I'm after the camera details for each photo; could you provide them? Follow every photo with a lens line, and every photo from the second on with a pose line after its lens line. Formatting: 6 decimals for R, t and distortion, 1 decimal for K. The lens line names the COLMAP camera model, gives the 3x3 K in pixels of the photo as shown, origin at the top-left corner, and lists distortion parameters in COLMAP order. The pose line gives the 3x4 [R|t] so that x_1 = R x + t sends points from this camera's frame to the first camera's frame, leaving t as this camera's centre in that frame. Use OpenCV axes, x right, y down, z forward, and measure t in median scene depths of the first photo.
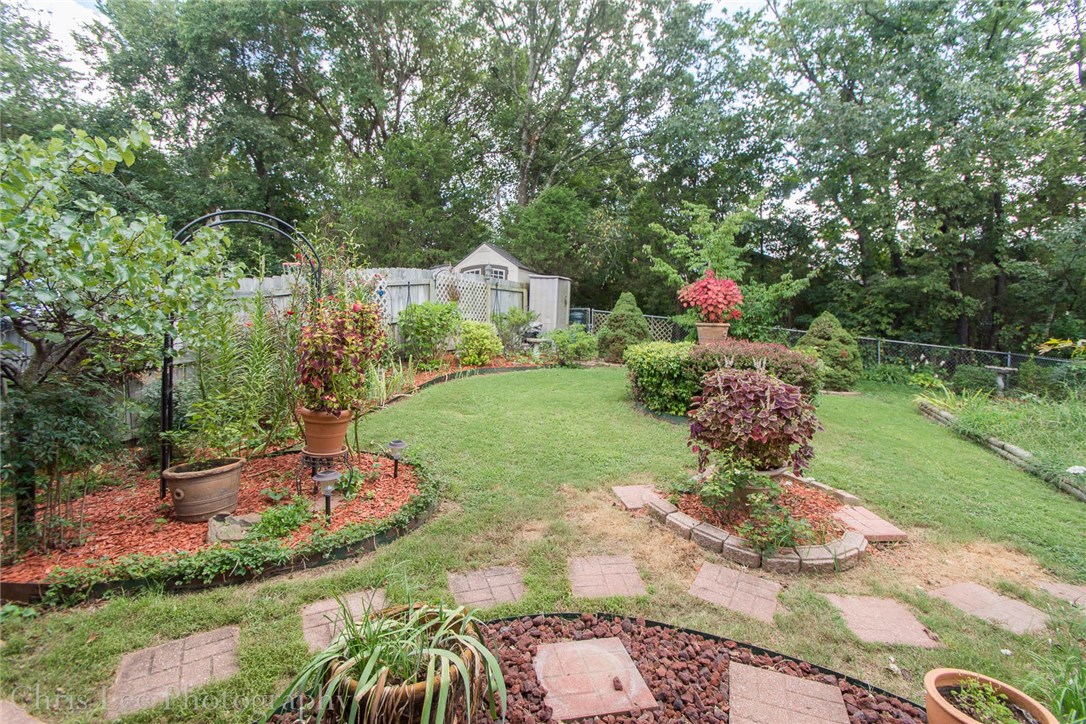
lens RADIAL K [[486.6, 0, 543.4], [0, 486.6, 337.9], [0, 0, 1]] dist [0.004738, -0.001455]
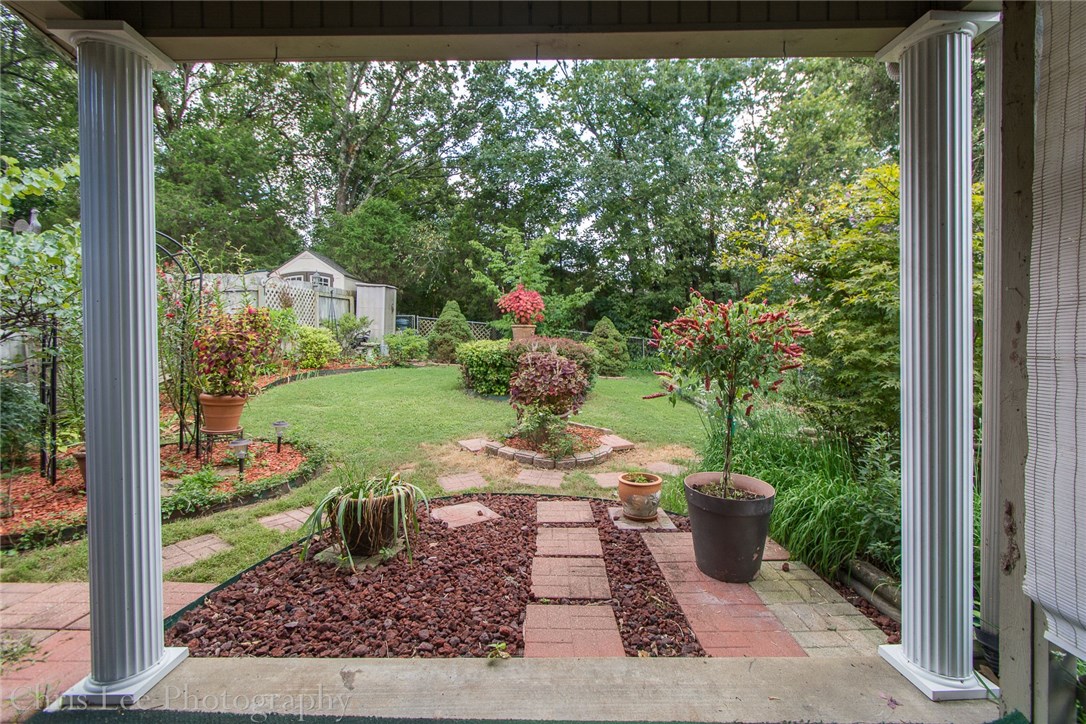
lens RADIAL K [[486.6, 0, 537.3], [0, 486.6, 355.0], [0, 0, 1]] dist [0.004738, -0.001455]
pose [[0.934689, -0.029626, 0.354231, -0.051506], [0.023218, 0.999481, 0.022329, 0.013694], [-0.354709, -0.012646, 0.934891, -0.145599]]
